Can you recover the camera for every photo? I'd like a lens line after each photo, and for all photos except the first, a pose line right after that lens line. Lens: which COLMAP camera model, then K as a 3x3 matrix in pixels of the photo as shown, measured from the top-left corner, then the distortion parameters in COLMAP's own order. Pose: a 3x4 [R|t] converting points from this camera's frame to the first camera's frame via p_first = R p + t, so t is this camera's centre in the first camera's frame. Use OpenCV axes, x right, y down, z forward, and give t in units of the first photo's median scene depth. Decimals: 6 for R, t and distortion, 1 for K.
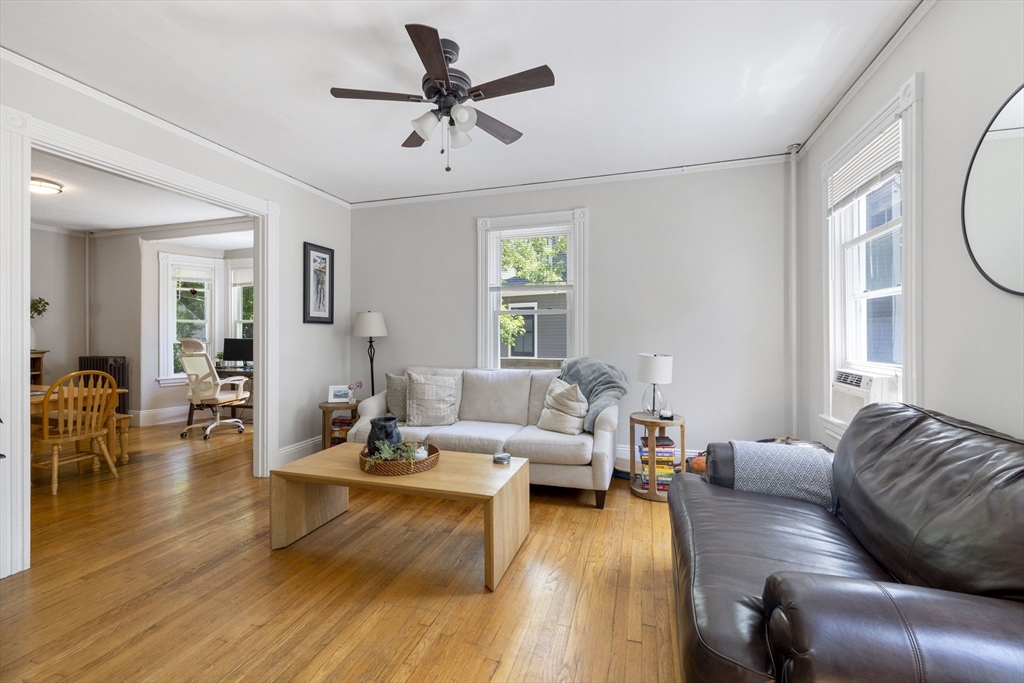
lens RADIAL K [[434.8, 0, 508.0], [0, 434.8, 335.4], [0, 0, 1]] dist [-0.001649, 0.000452]
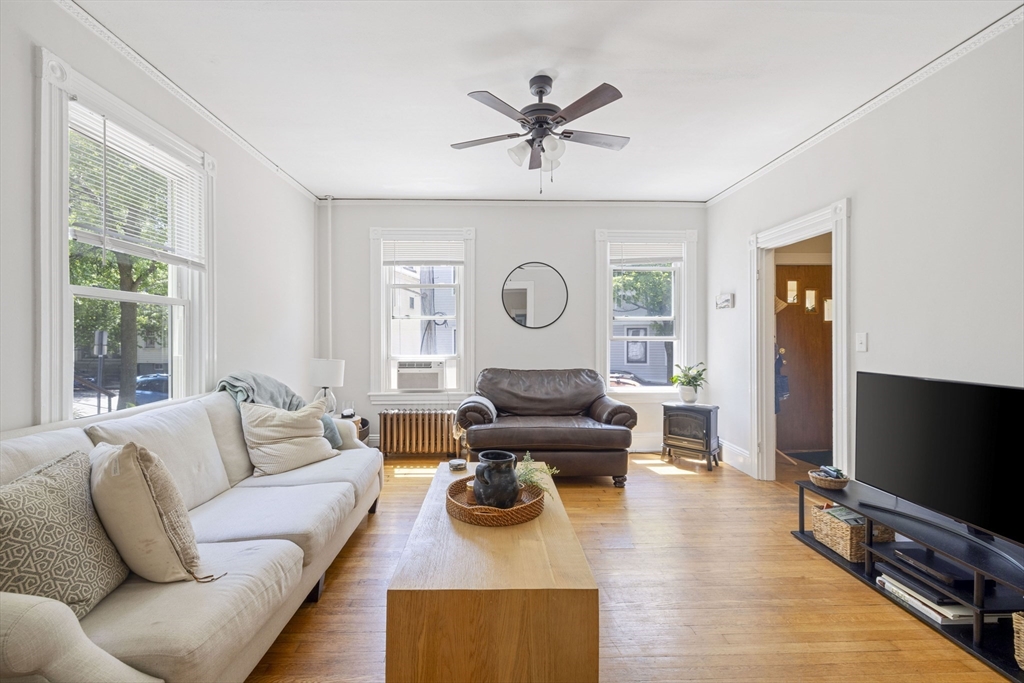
lens RADIAL K [[434.8, 0, 507.7], [0, 434.8, 338.6], [0, 0, 1]] dist [-0.001649, 0.000452]
pose [[-0.350223, 0.002567, 0.936663, -0.734676], [0.000813, 0.999997, -0.002437, -0.001619], [-0.936666, -0.000092, -0.350224, 0.924812]]
